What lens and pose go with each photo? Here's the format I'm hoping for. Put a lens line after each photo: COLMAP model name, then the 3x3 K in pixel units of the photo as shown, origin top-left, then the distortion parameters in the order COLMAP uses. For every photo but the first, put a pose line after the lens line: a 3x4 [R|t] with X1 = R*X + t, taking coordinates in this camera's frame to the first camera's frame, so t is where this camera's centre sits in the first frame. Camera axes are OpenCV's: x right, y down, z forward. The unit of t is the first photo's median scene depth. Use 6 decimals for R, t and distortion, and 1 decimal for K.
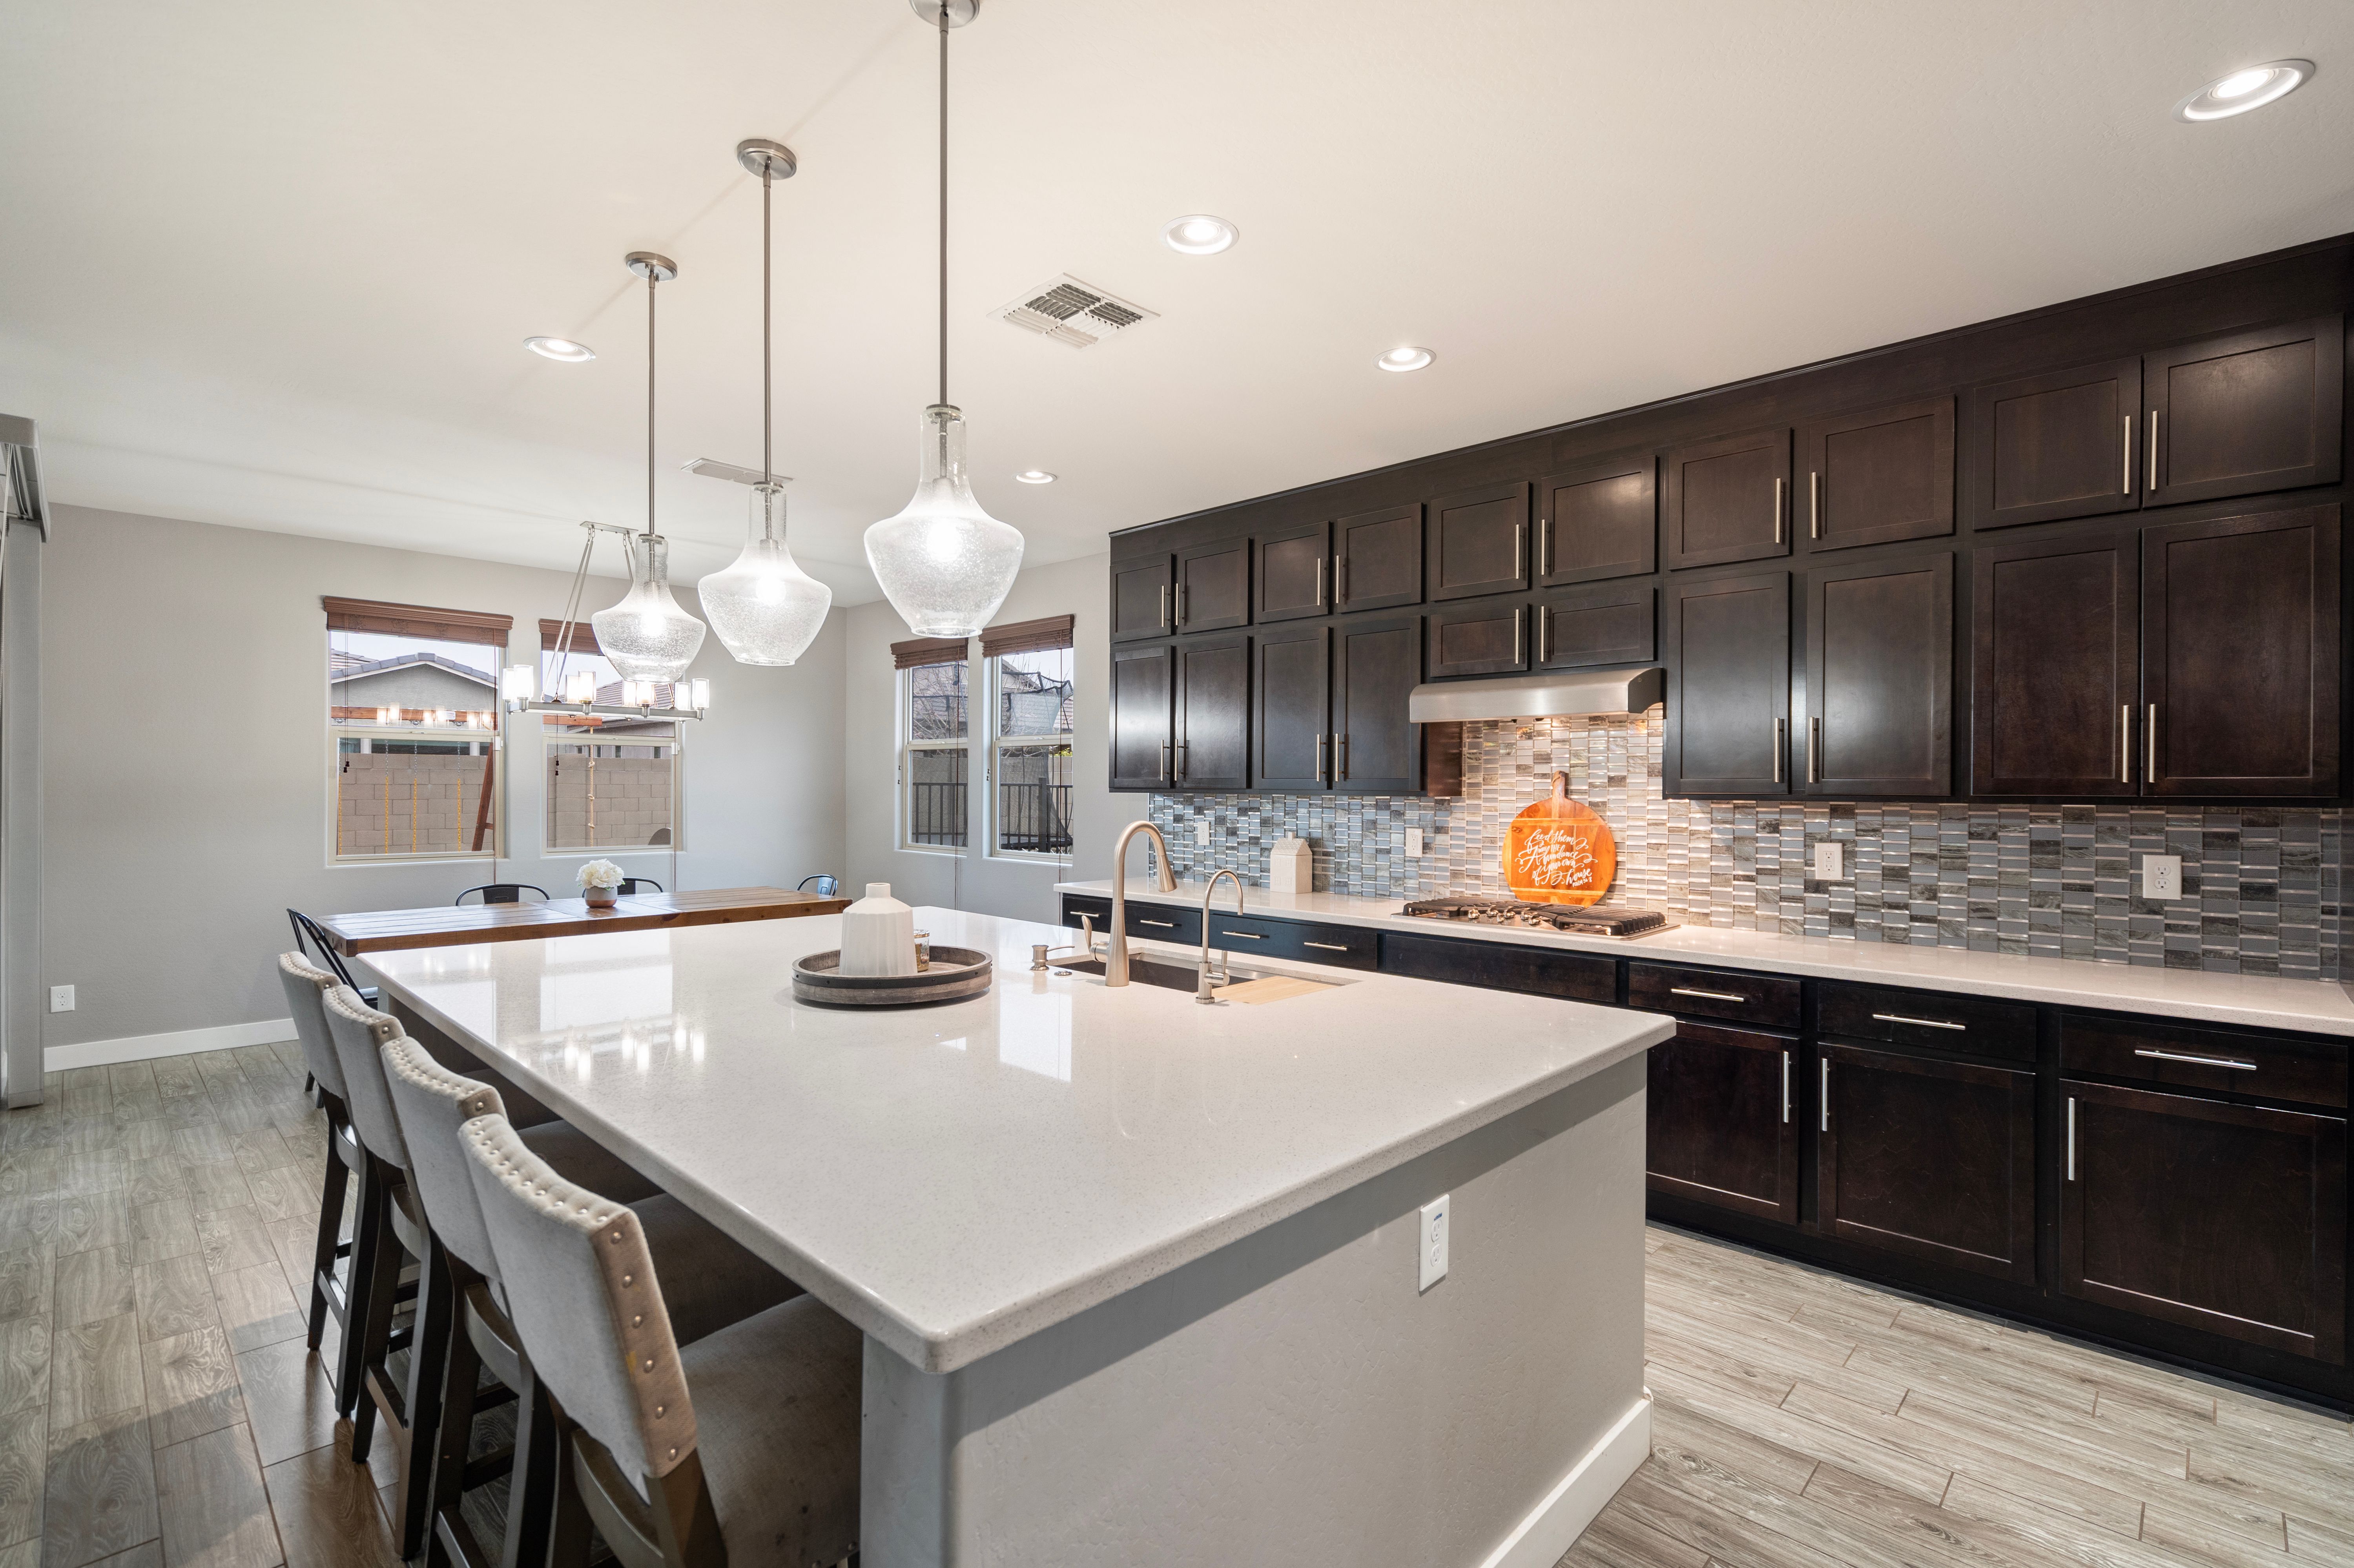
lens RADIAL K [[1086.2, 0, 1177.0], [0, 1086.2, 784.0], [0, 0, 1]] dist [-0.000197, 0.012550]
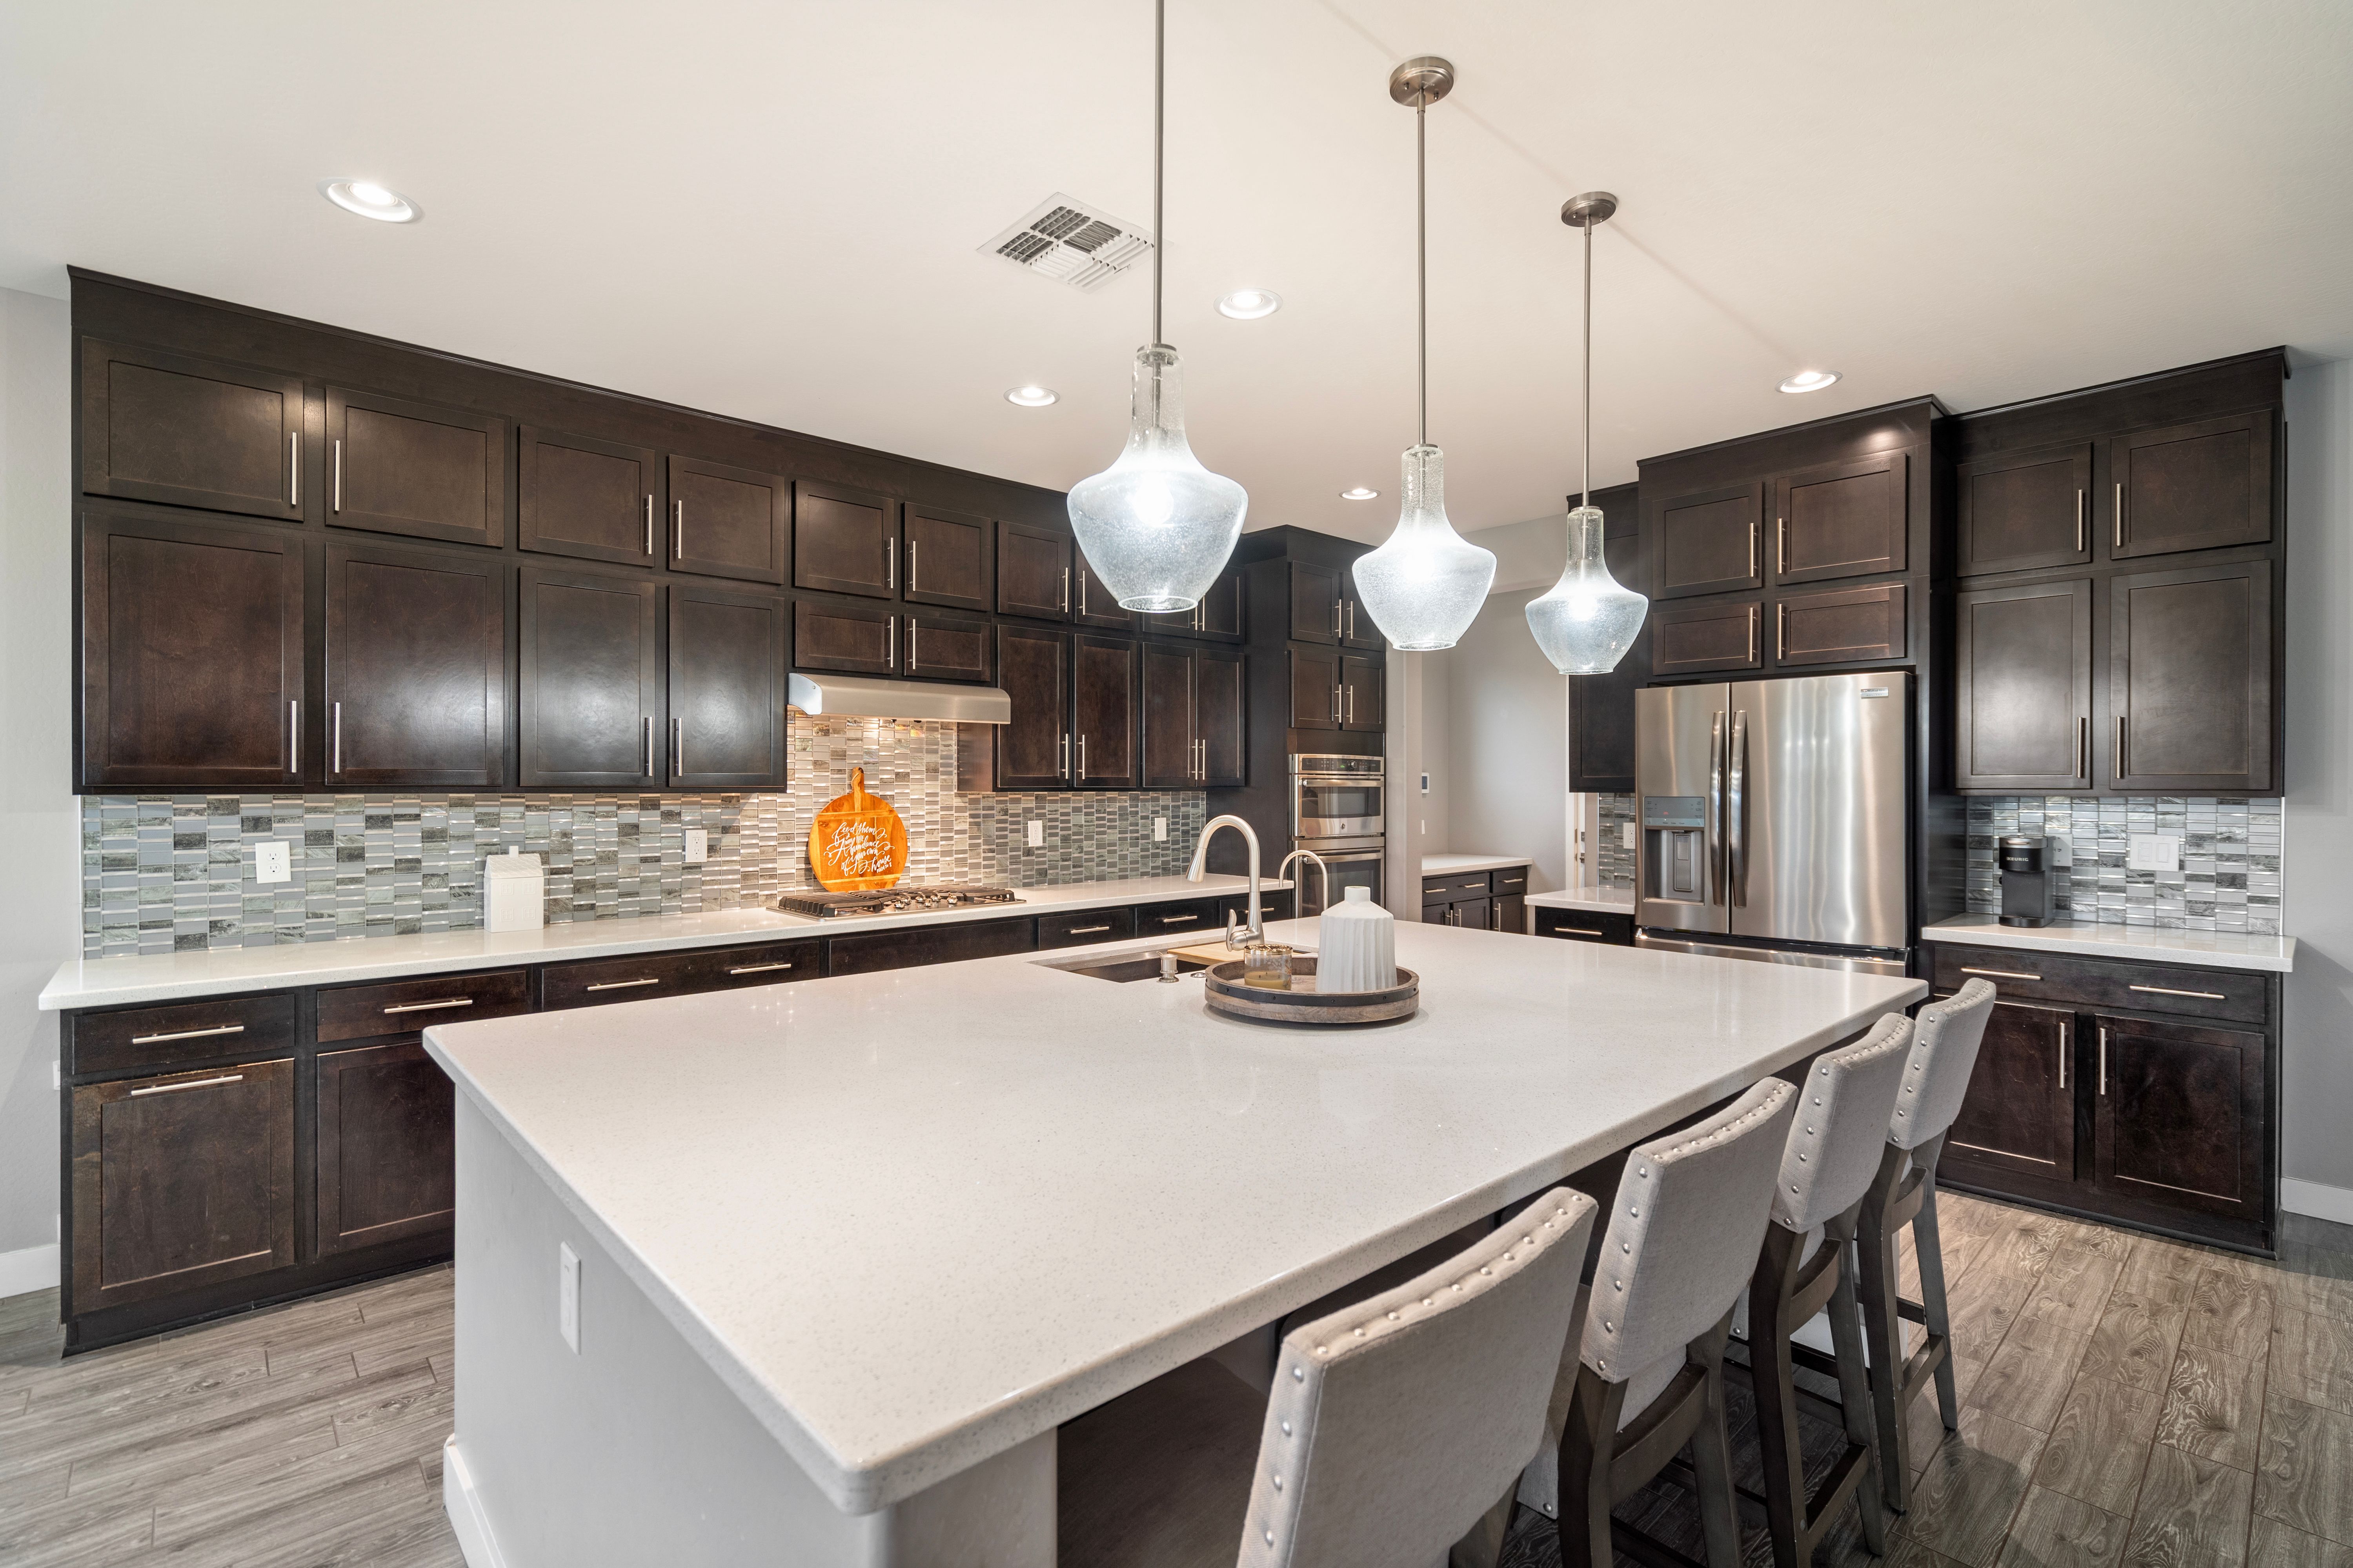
lens RADIAL K [[1066.9, 0, 1169.6], [0, 1066.9, 786.8], [0, 0, 1]] dist [0.001587, 0.000798]
pose [[0.060447, -0.008960, 0.998131, -0.634978], [-0.004347, 0.999948, 0.009240, -0.003565], [-0.998162, -0.004898, 0.060405, 0.581721]]
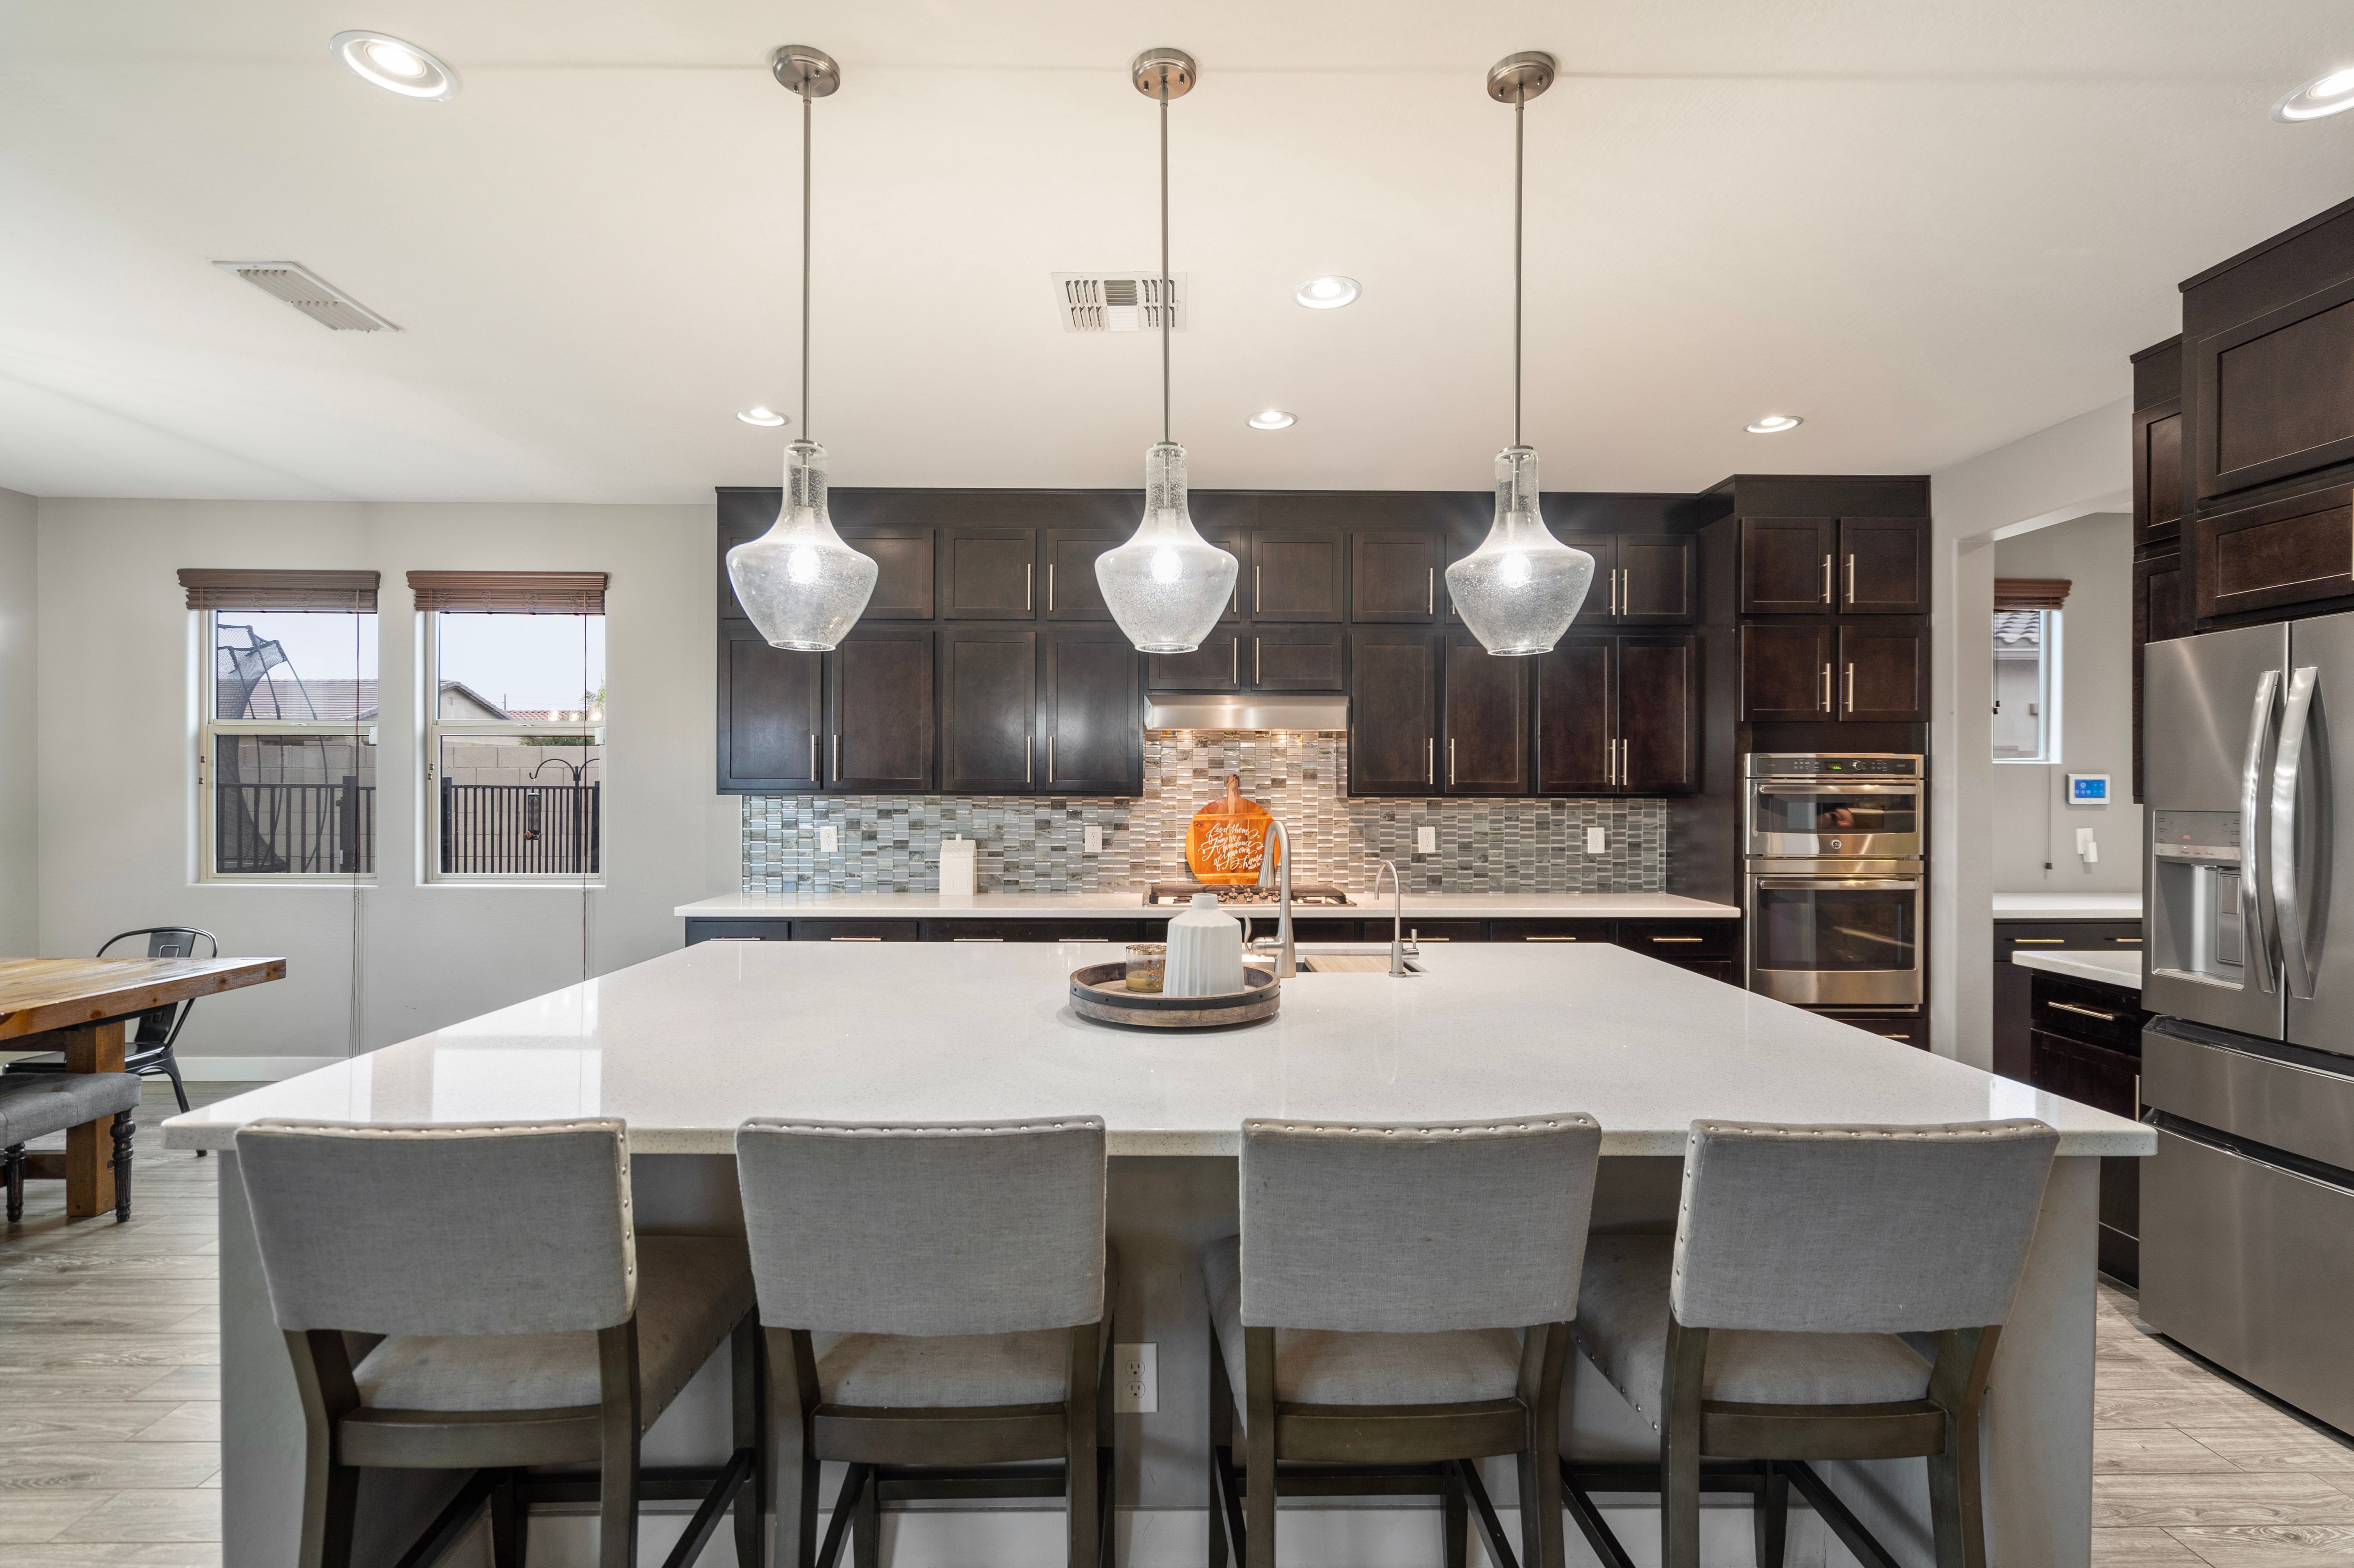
lens RADIAL K [[1062.0, 0, 1180.1], [0, 1062.0, 794.6], [0, 0, 1]] dist [-0.000081, 0.000436]
pose [[0.702217, -0.007373, 0.711925, -0.487231], [-0.001160, 0.999933, 0.011501, -0.002690], [-0.711962, -0.008902, 0.702162, 0.200976]]
